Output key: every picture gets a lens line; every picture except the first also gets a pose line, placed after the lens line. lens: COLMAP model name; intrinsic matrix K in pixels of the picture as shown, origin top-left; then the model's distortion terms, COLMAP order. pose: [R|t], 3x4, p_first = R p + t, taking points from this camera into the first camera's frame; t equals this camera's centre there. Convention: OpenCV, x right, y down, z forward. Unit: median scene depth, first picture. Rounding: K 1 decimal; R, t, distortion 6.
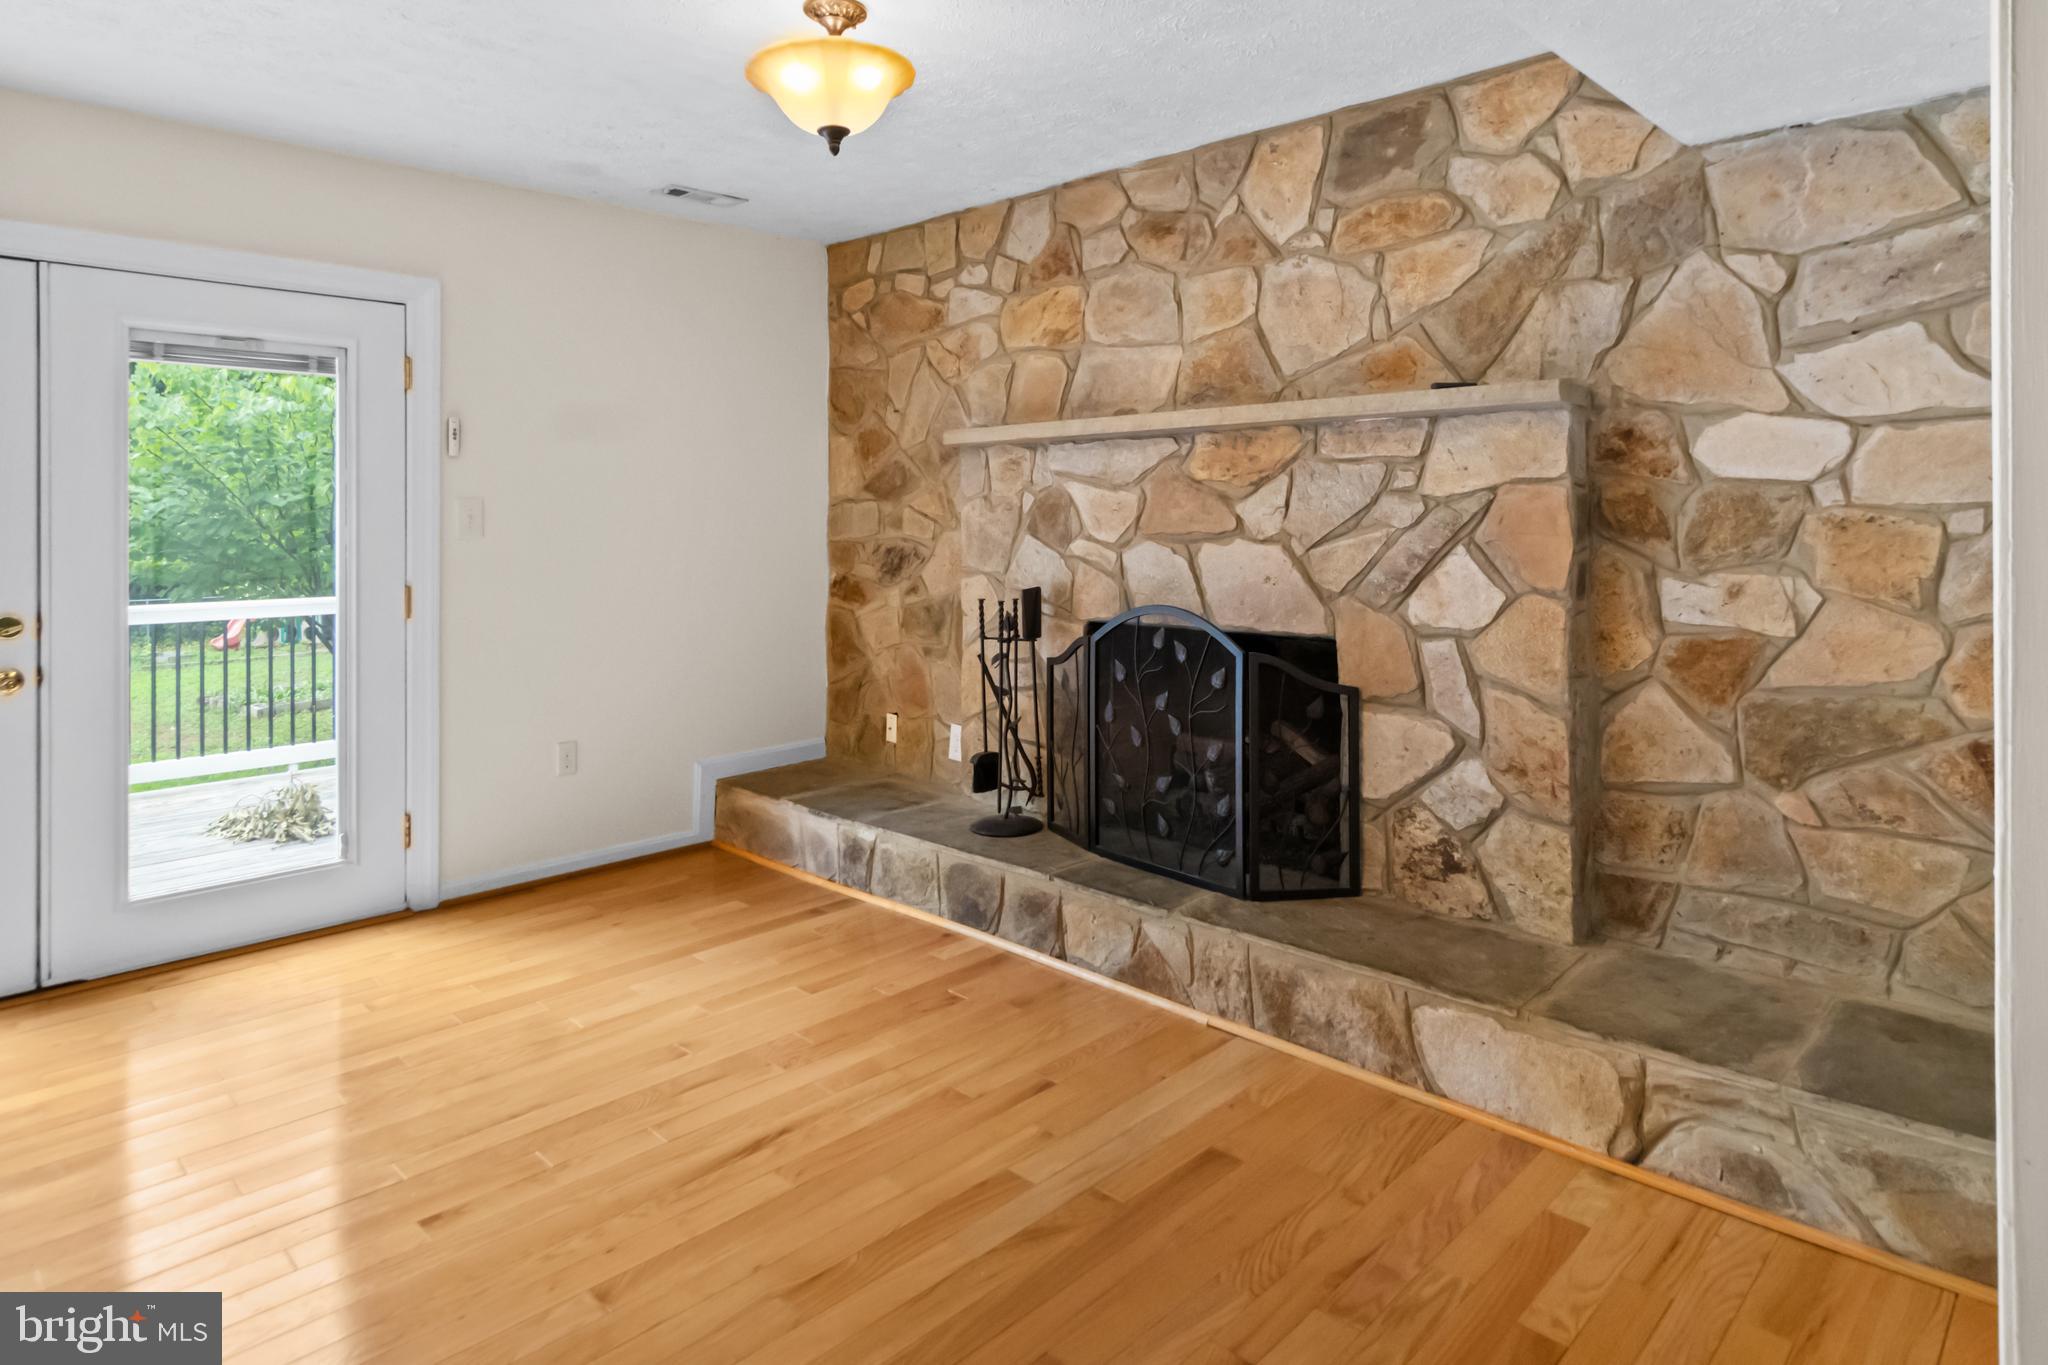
lens RADIAL K [[1166.5, 0, 1024.4], [0, 1166.5, 534.9], [0, 0, 1]] dist [0.000013, 0.000133]
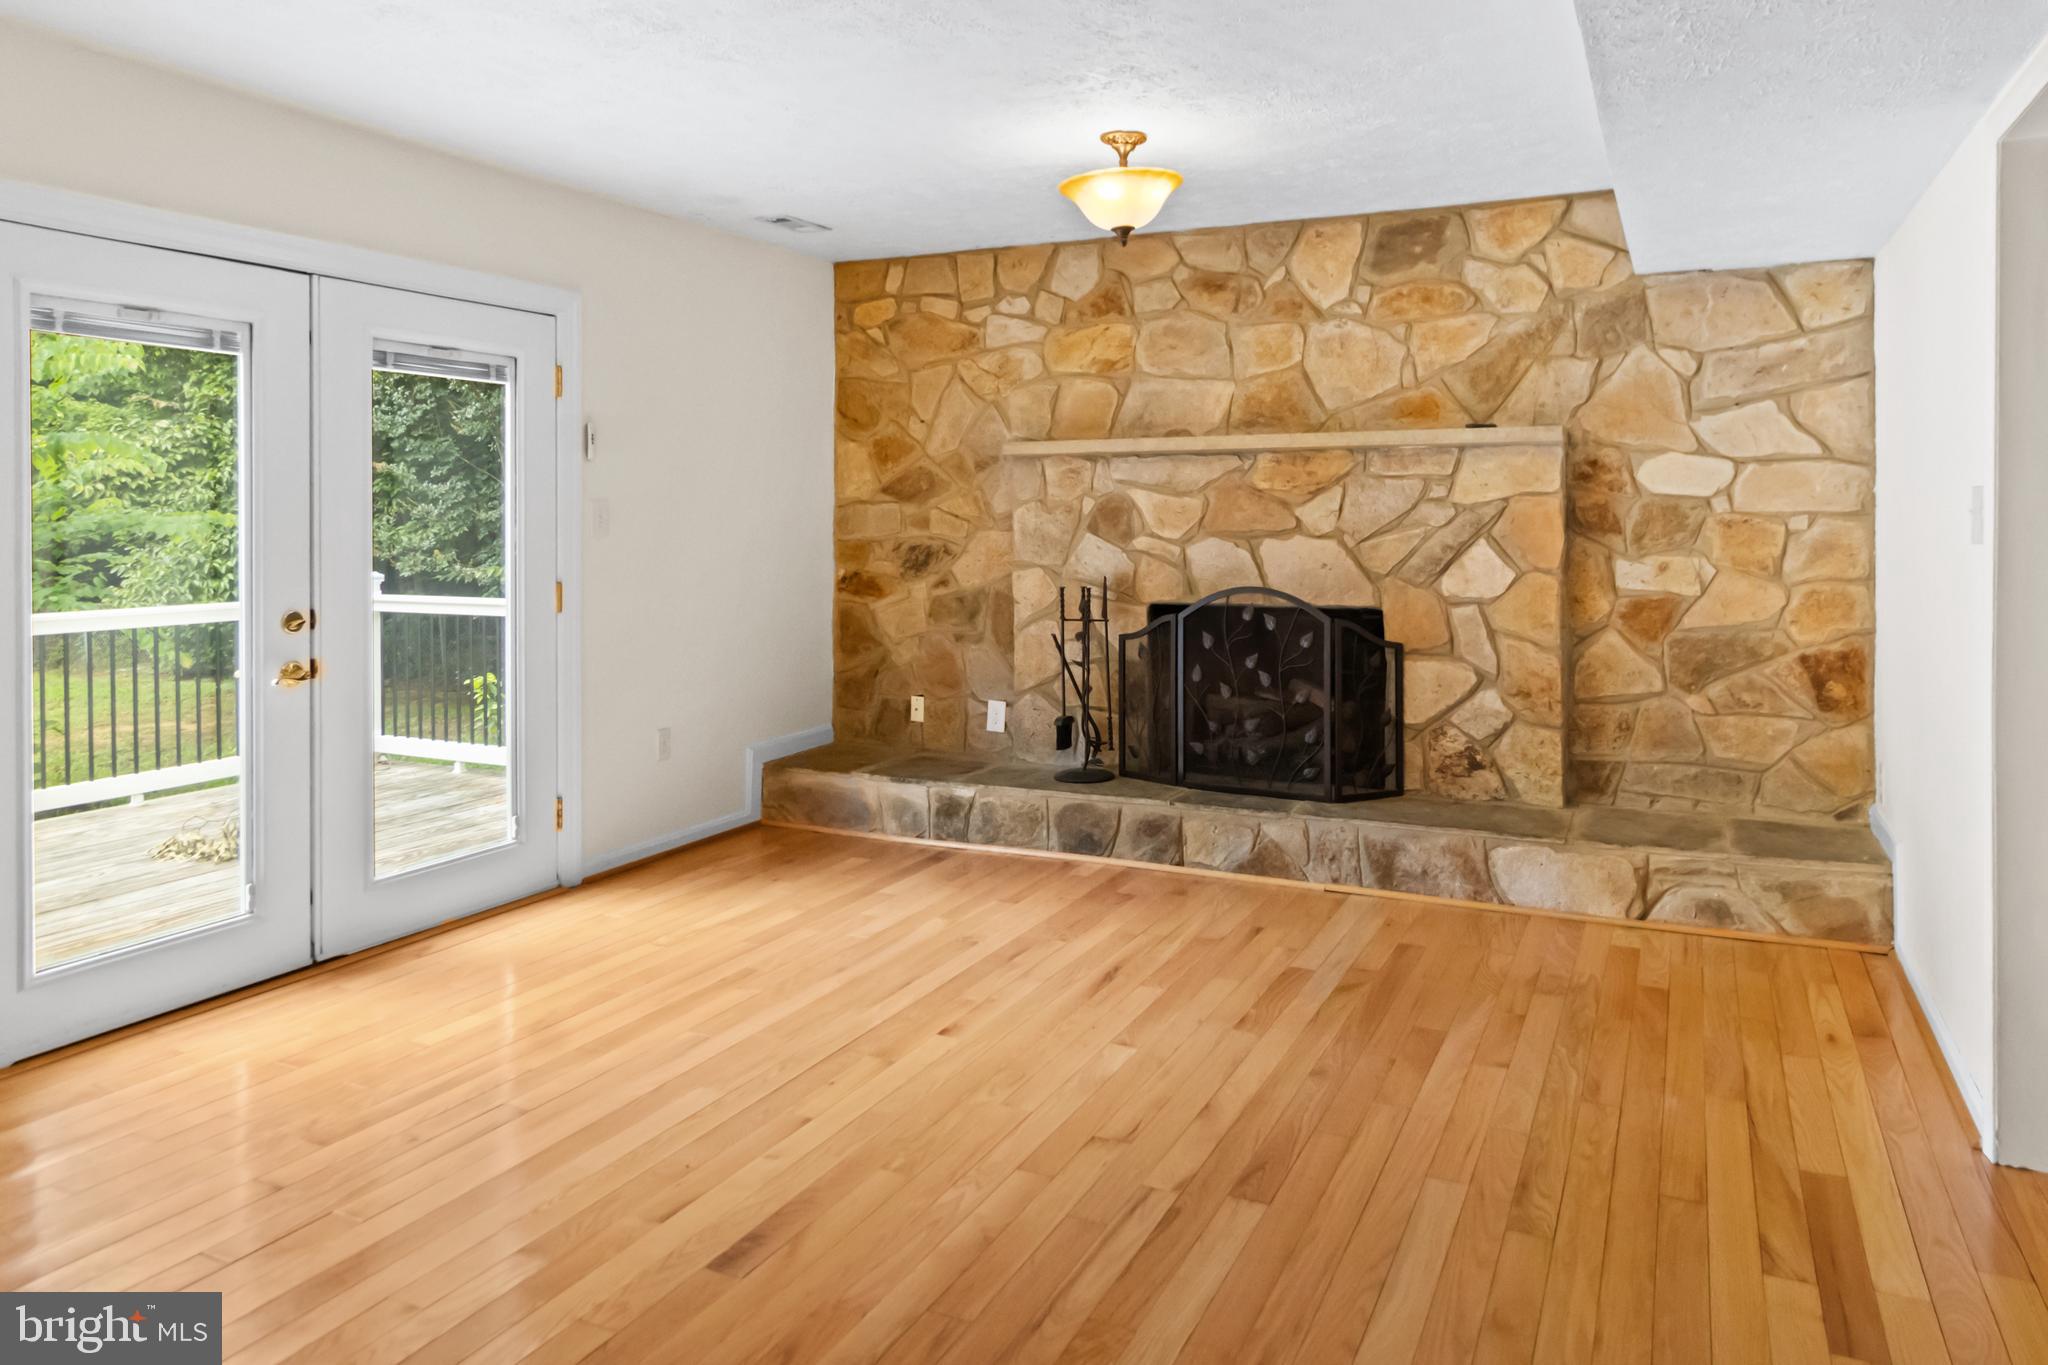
lens RADIAL K [[1320.7, 0, 1035.4], [0, 1320.7, 558.9], [0, 0, 1]] dist [-0.001372, -0.003638]
pose [[0.951424, -0.007621, 0.307789, -0.628604], [0.002581, 0.999856, 0.016780, 0.005073], [-0.307872, -0.015170, 0.951307, -0.354852]]
